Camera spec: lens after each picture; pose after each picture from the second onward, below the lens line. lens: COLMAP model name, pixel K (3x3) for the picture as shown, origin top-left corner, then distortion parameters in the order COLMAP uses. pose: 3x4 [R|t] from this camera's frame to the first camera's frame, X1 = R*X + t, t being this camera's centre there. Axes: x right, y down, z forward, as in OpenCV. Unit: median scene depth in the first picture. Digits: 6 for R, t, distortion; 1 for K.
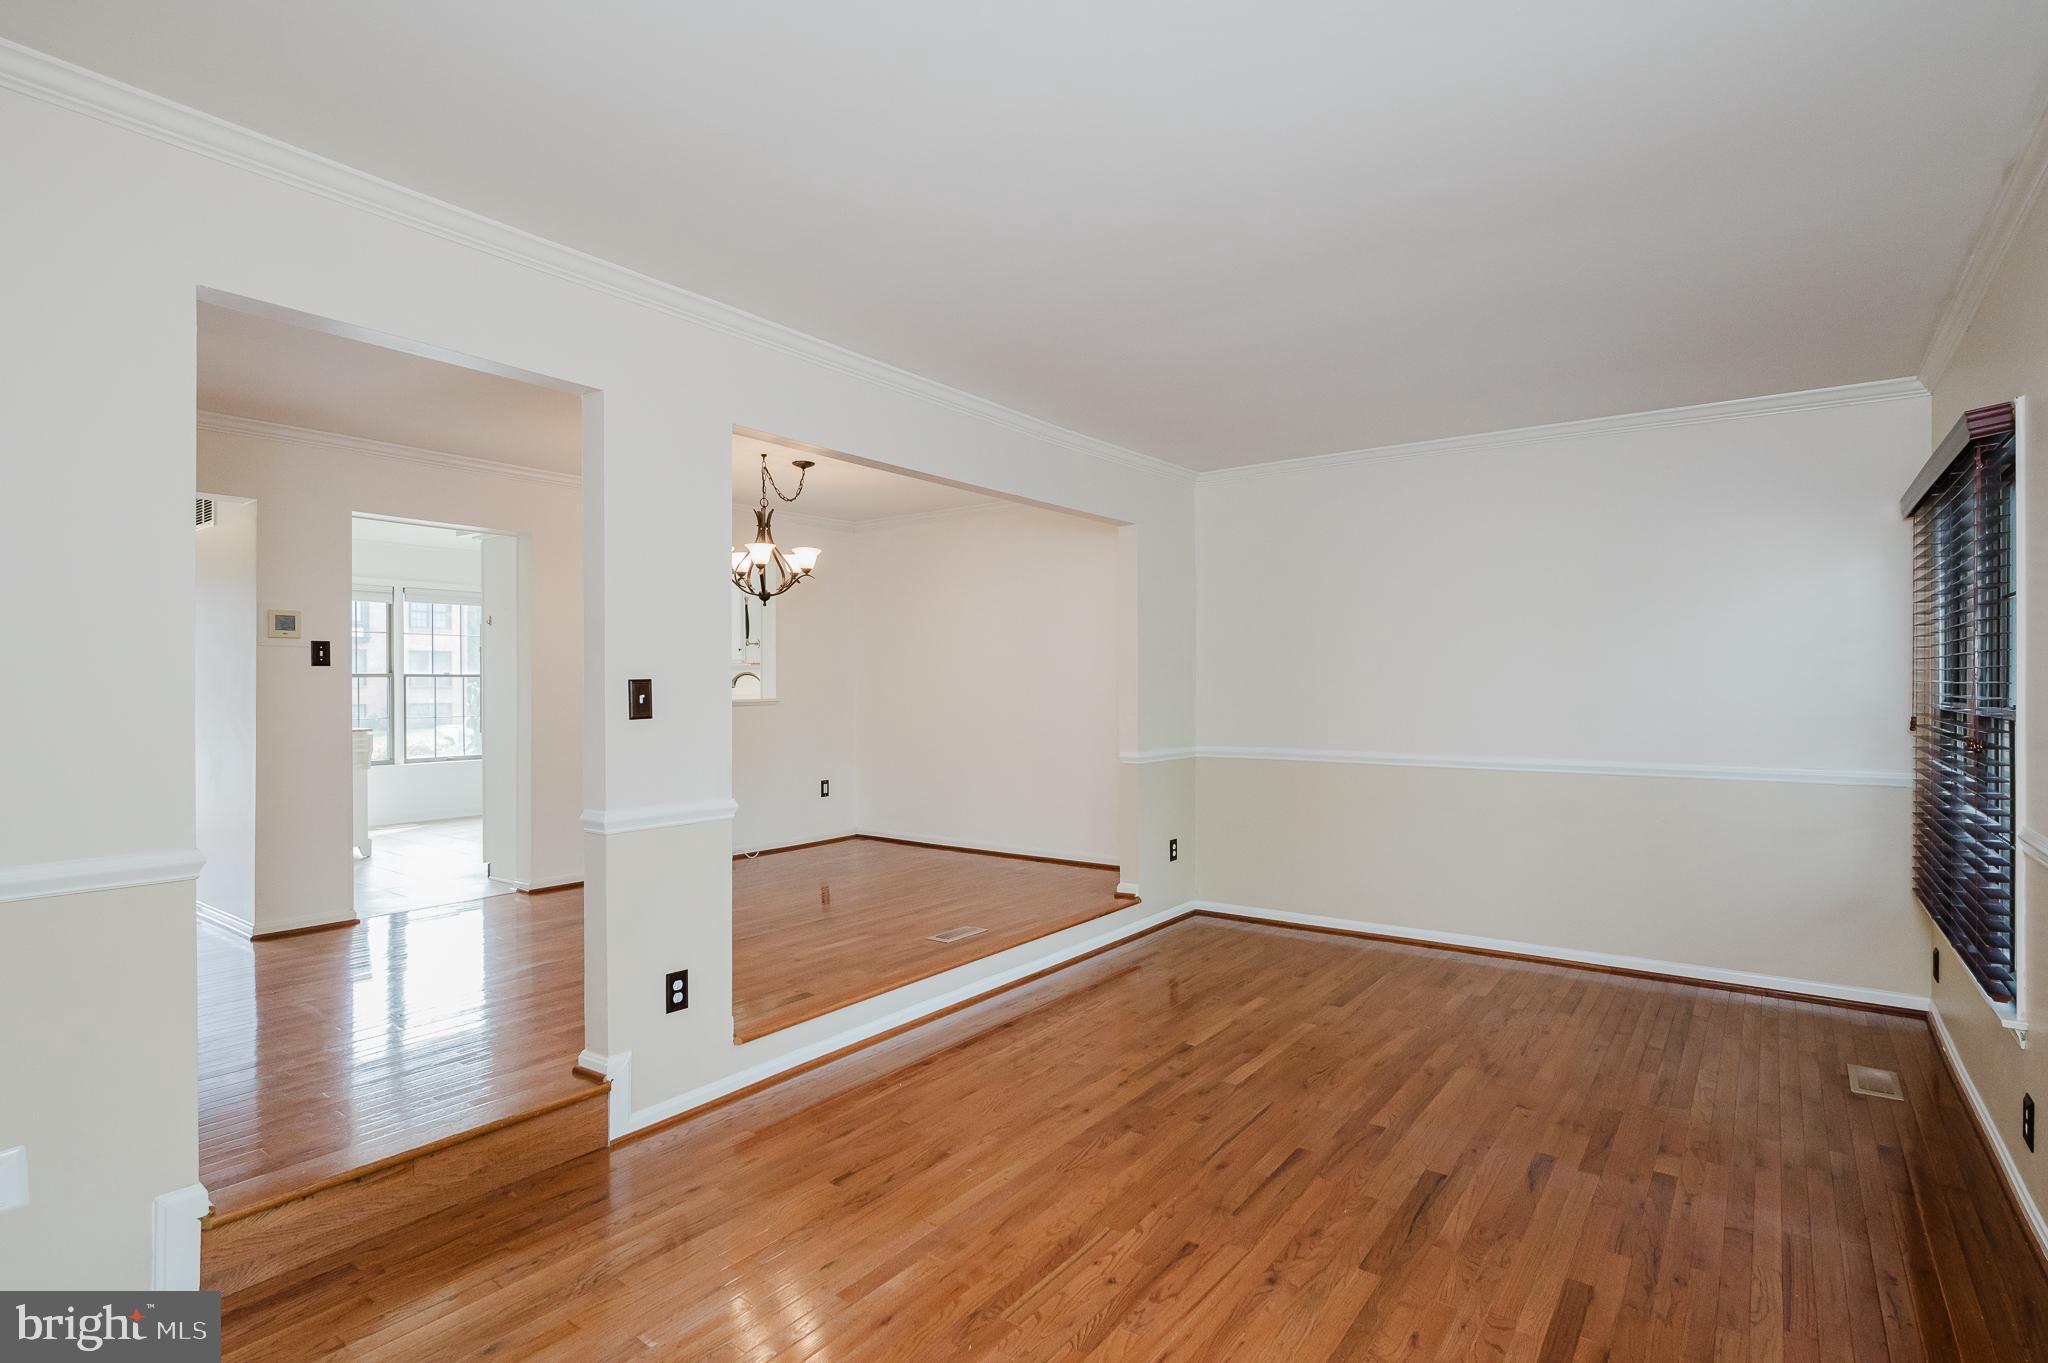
lens RADIAL K [[1006.9, 0, 1033.0], [0, 1006.9, 689.8], [0, 0, 1]] dist [0.003217, -0.003214]
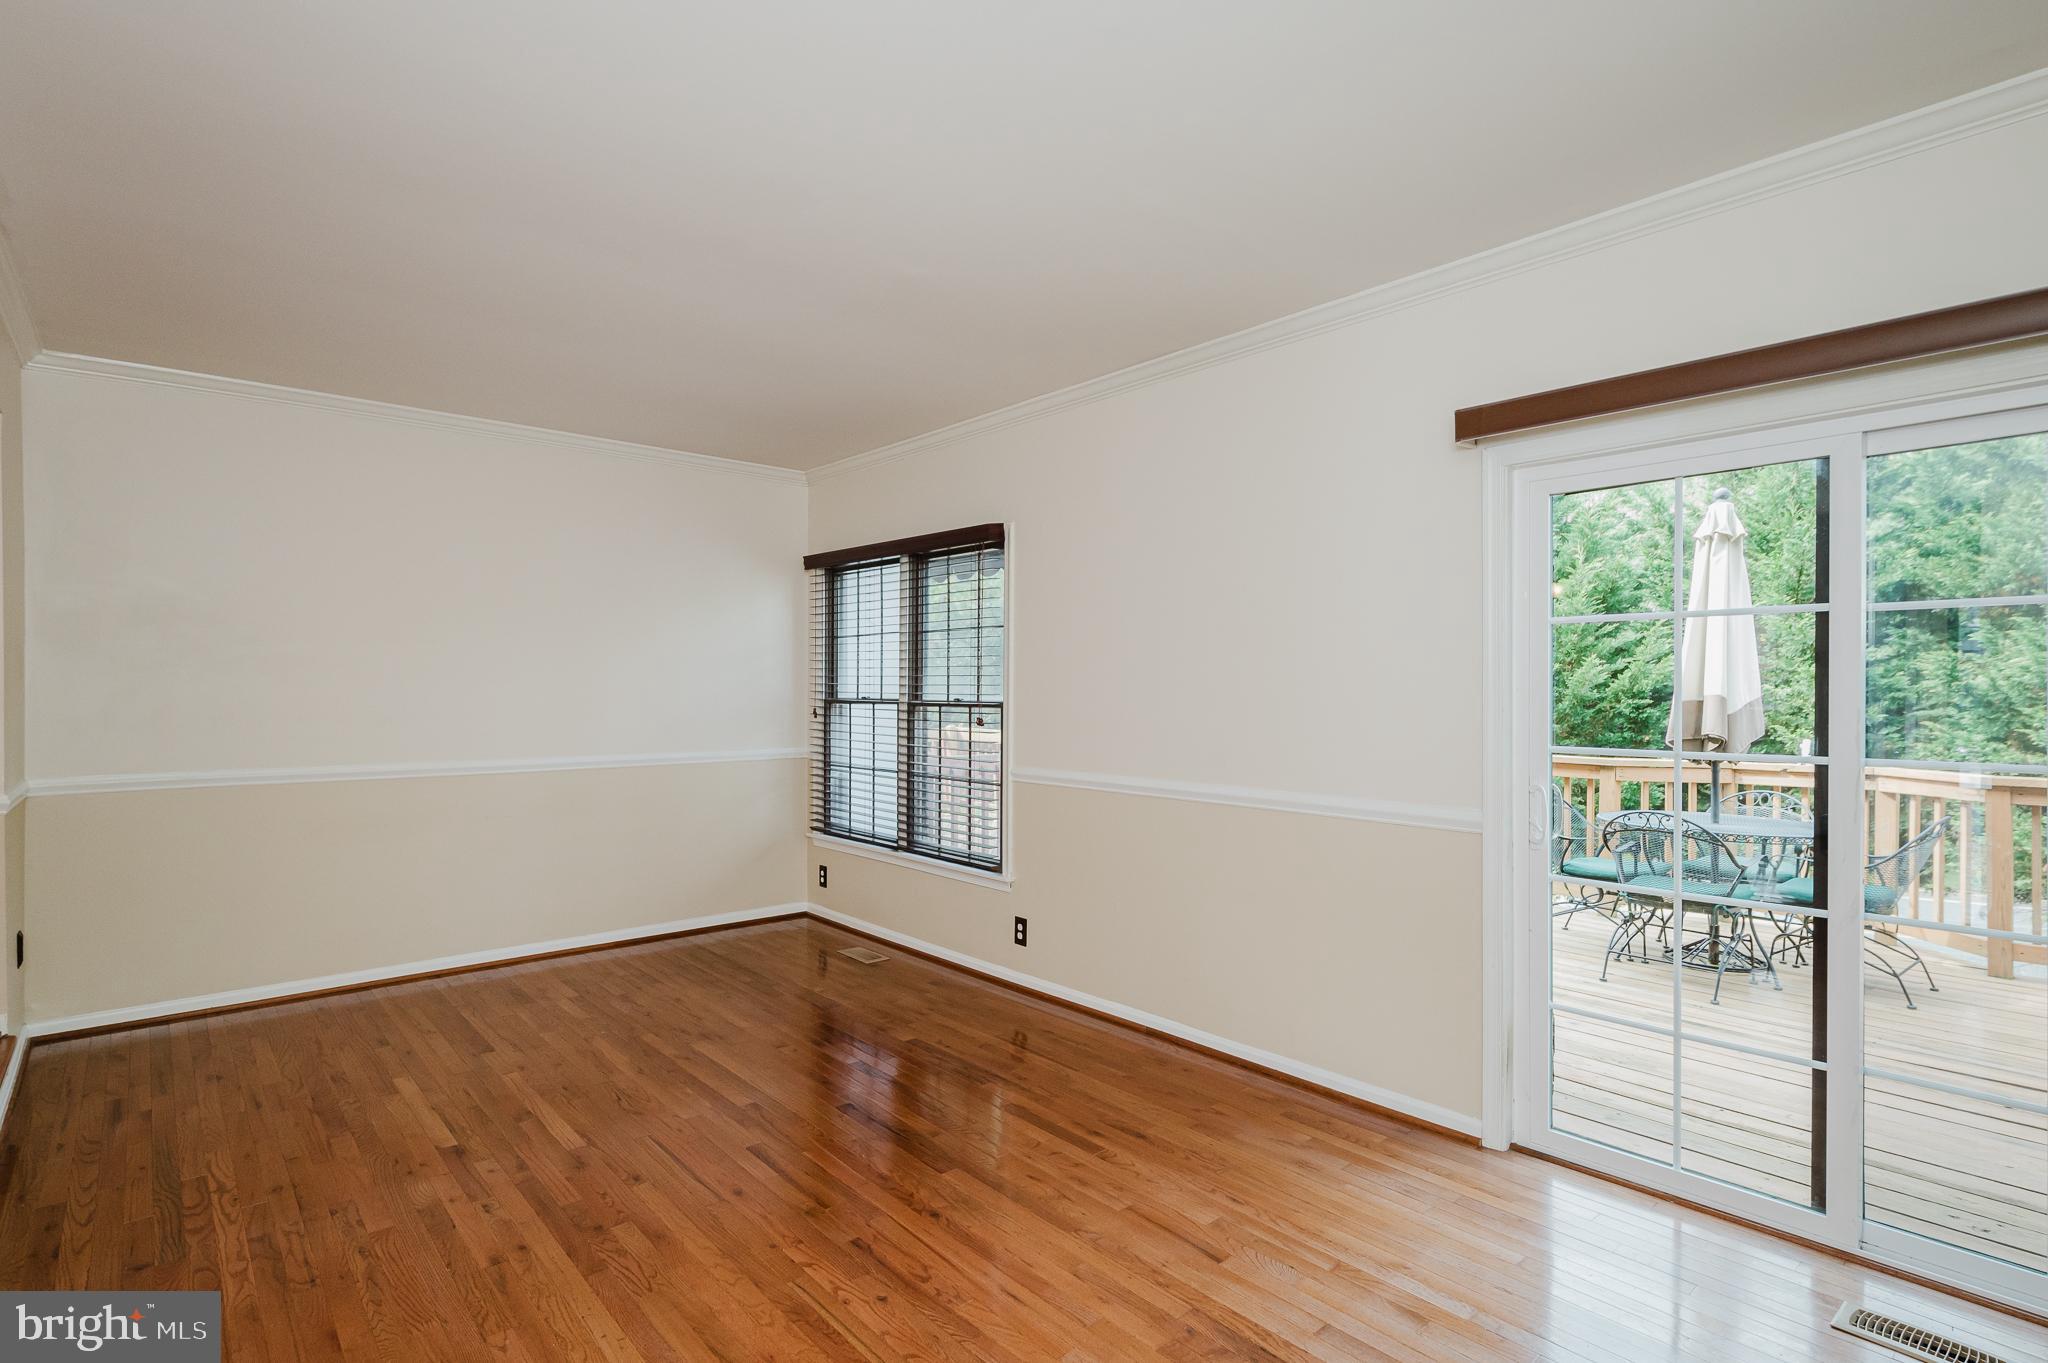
lens RADIAL K [[1006.9, 0, 1033.0], [0, 1006.9, 689.8], [0, 0, 1]] dist [0.003217, -0.003214]
pose [[0.217008, 0.004354, 0.976160, -0.510241], [0.001293, 0.999988, -0.004748, 0.005980], [-0.976169, 0.002293, 0.217000, 0.397968]]
